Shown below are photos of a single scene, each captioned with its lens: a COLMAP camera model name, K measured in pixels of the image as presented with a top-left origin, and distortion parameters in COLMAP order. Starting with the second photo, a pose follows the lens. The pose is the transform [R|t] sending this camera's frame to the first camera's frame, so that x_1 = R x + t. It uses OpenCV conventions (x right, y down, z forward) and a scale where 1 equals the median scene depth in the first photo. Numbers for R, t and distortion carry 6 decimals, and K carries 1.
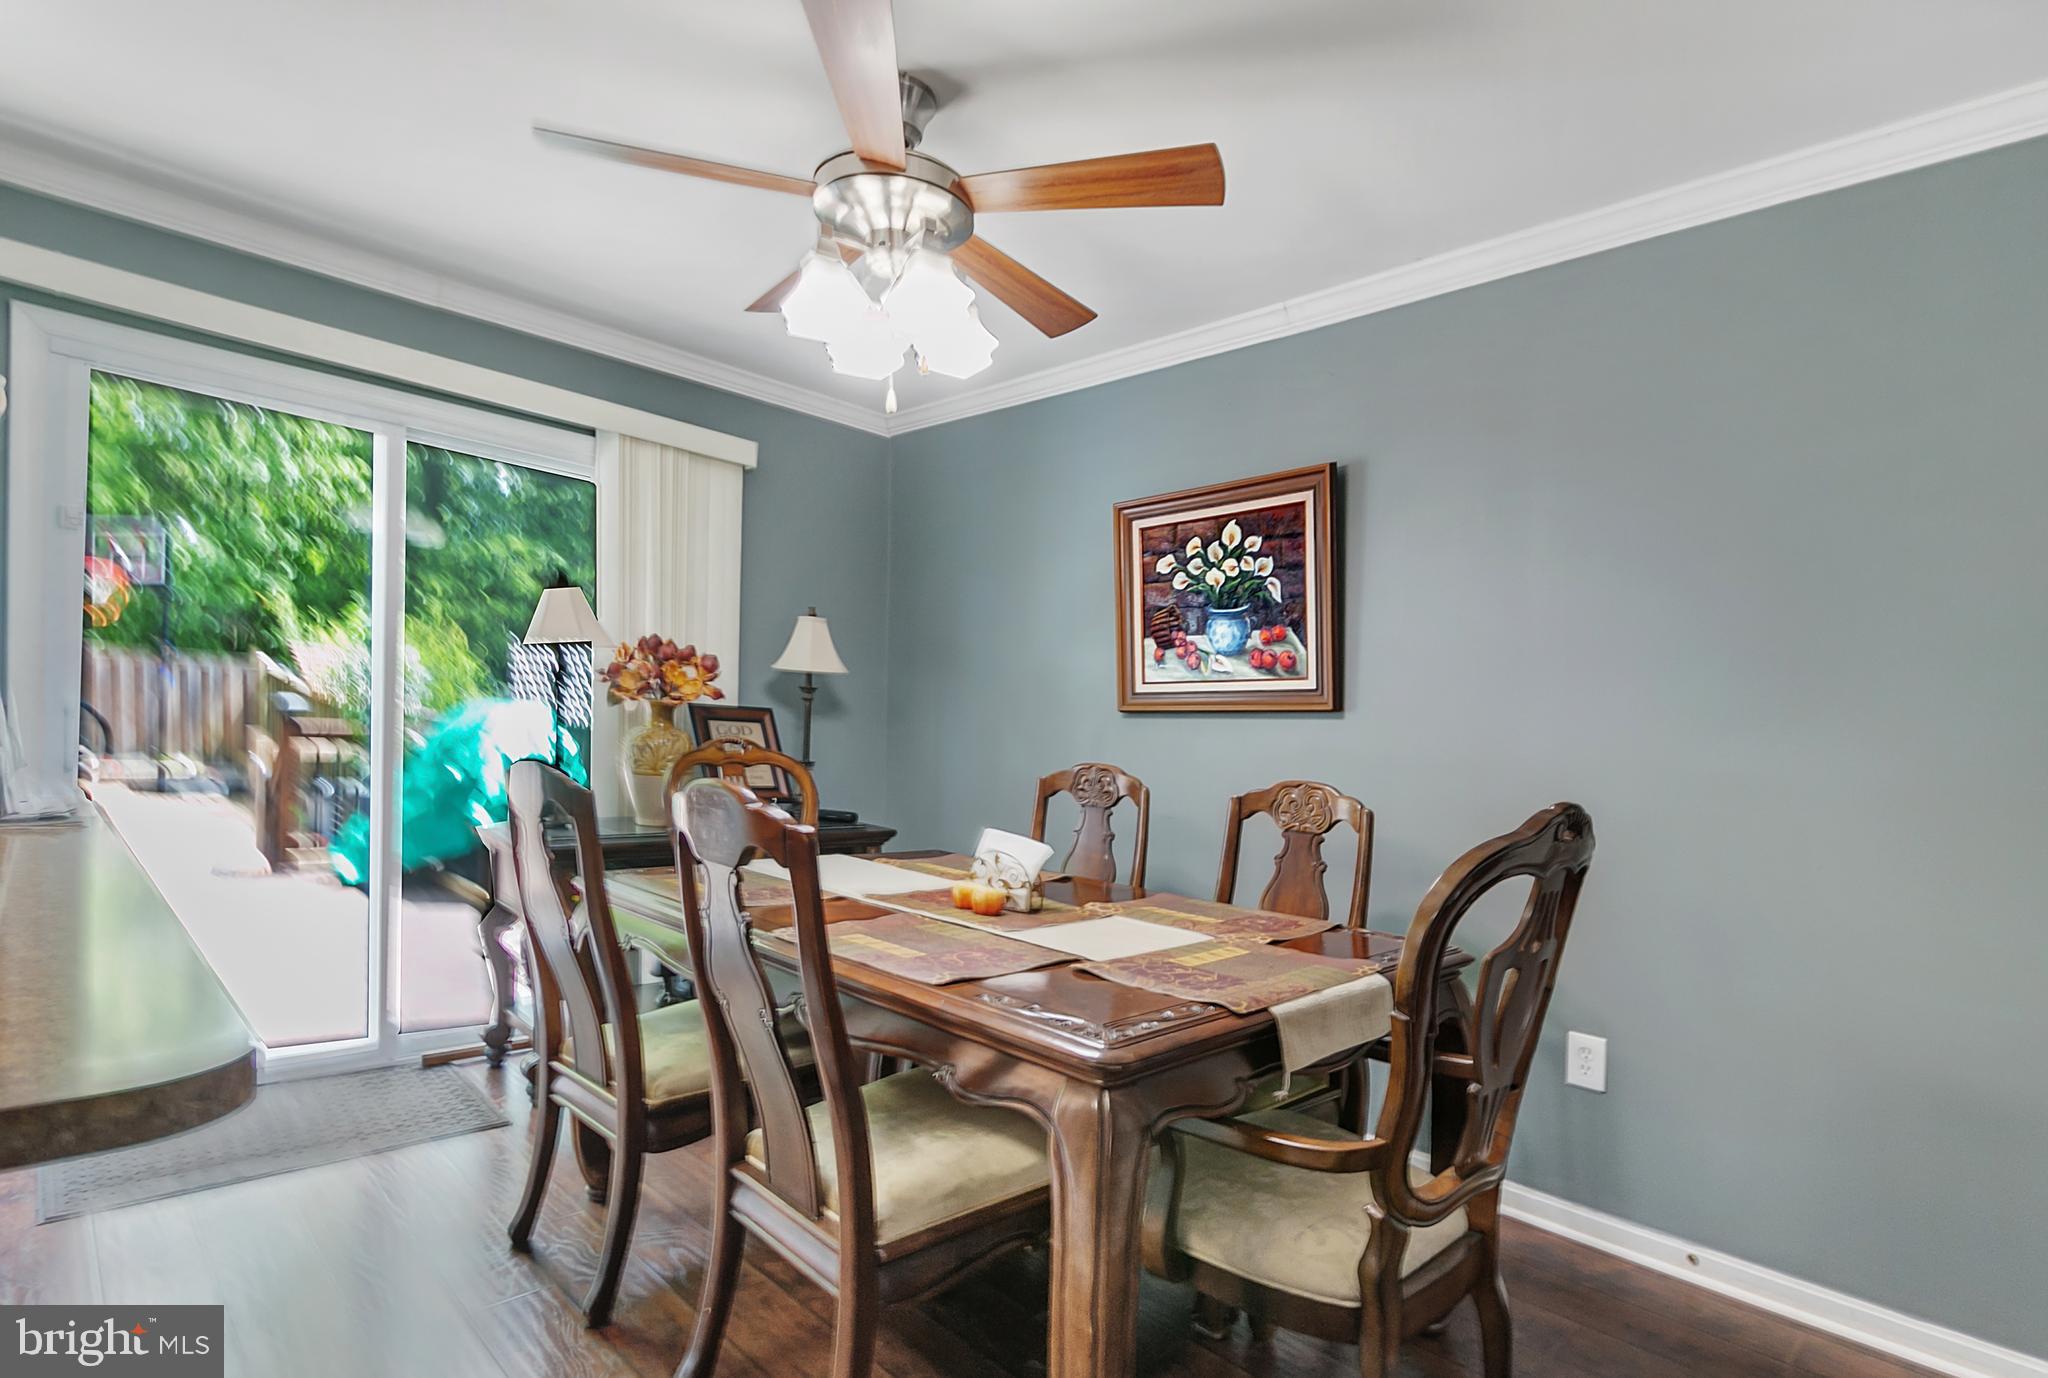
lens RADIAL K [[972.0, 0, 1065.8], [0, 972.0, 740.9], [0, 0, 1]] dist [0.002583, -0.005172]
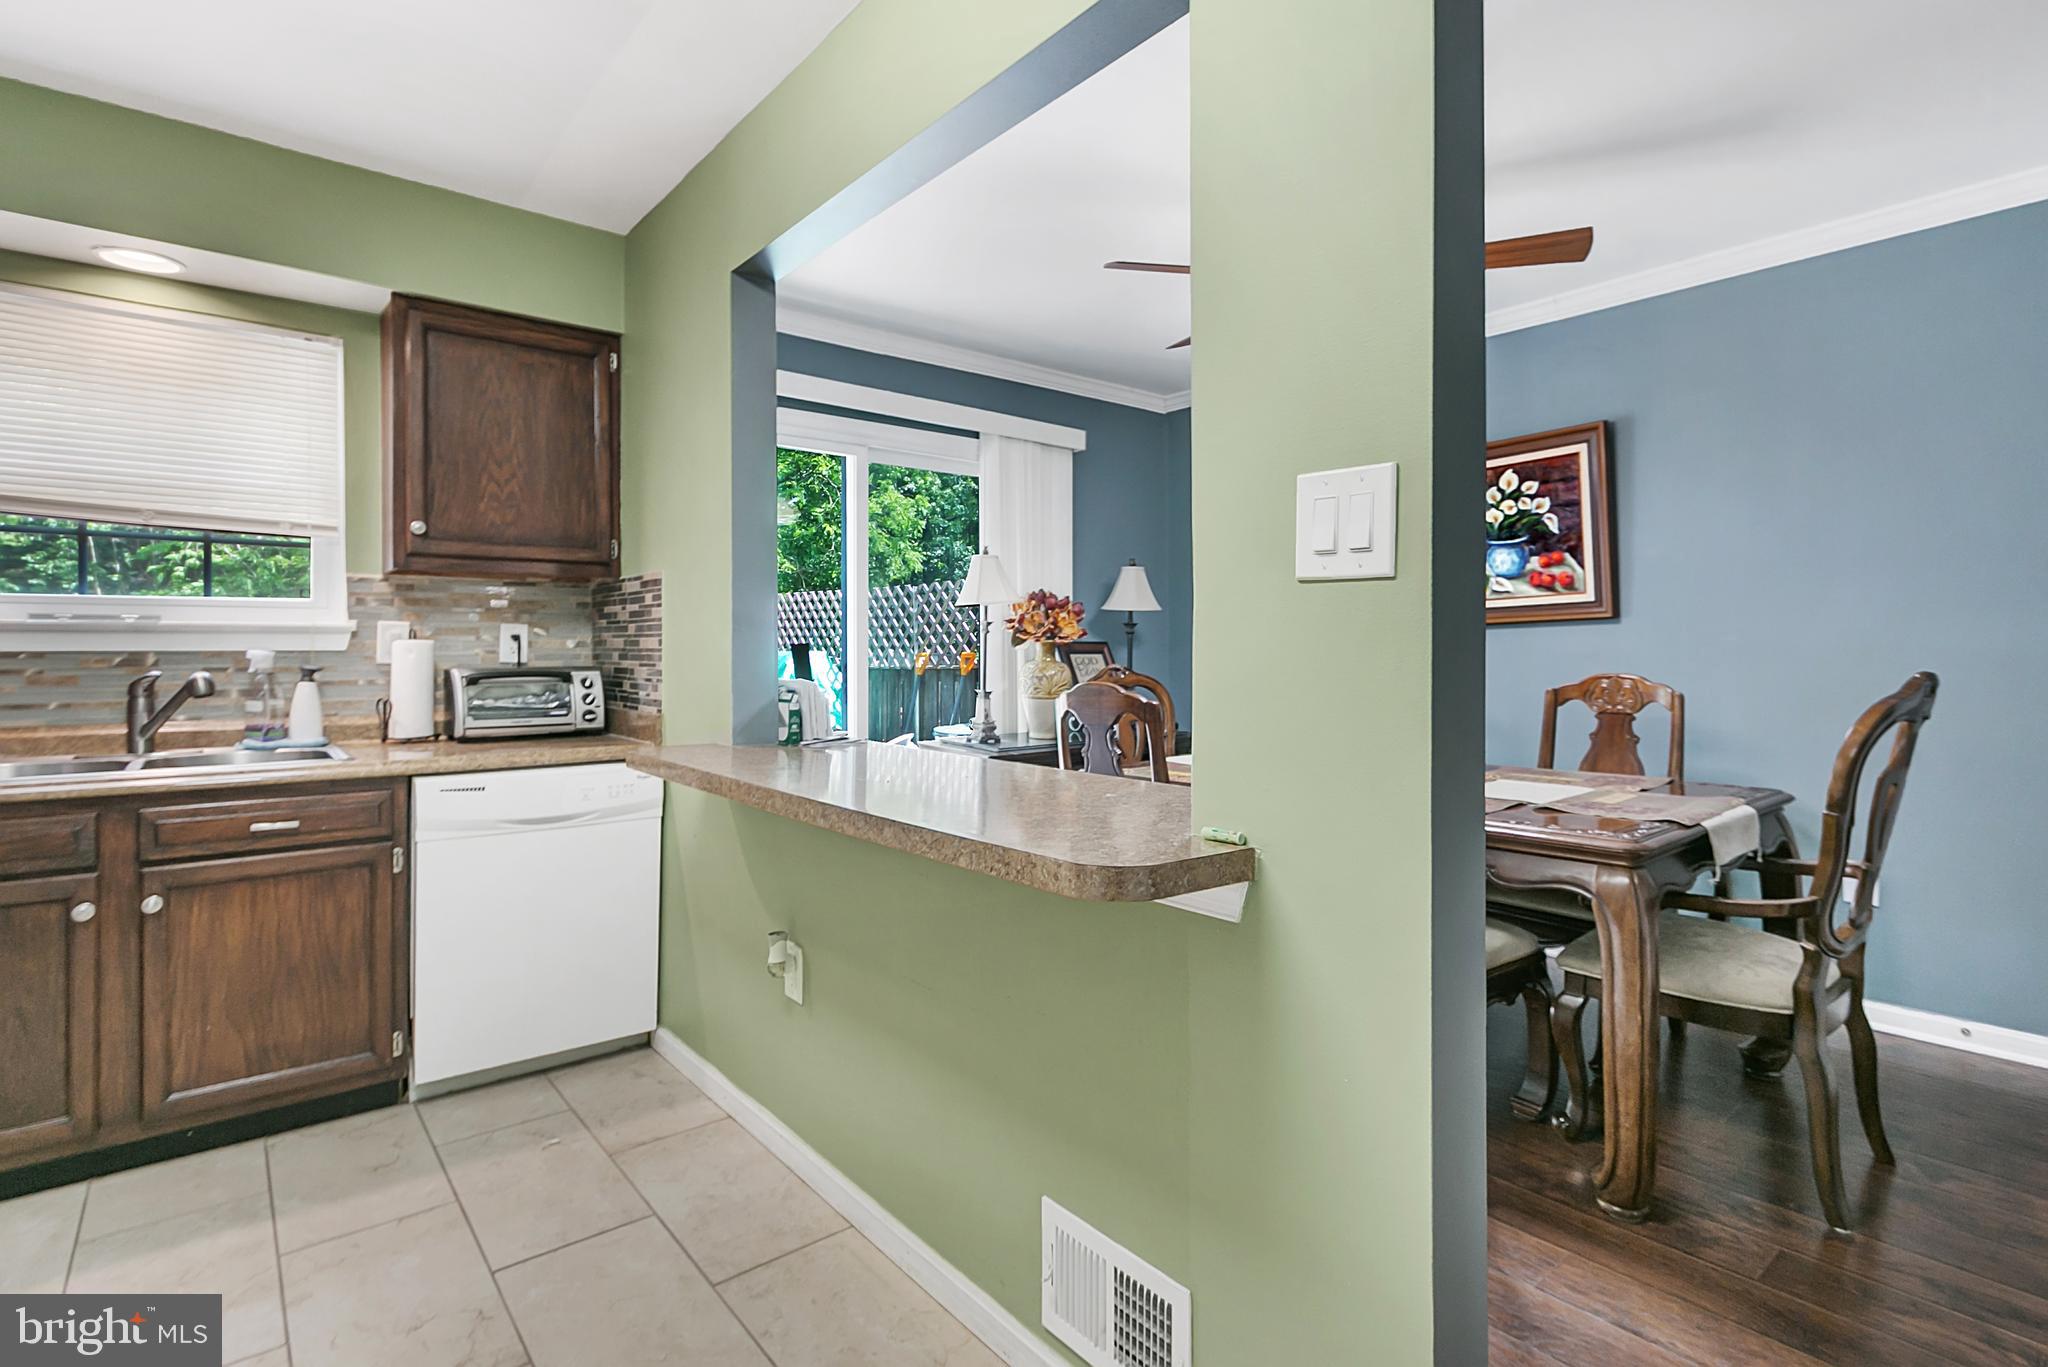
lens RADIAL K [[972.0, 0, 1021.2], [0, 972.0, 658.9], [0, 0, 1]] dist [0.002583, -0.005172]
pose [[0.994667, -0.055763, -0.086763, -0.361285], [0.055485, 0.998444, -0.005607, -0.012466], [0.086940, 0.000763, 0.996213, -0.300133]]
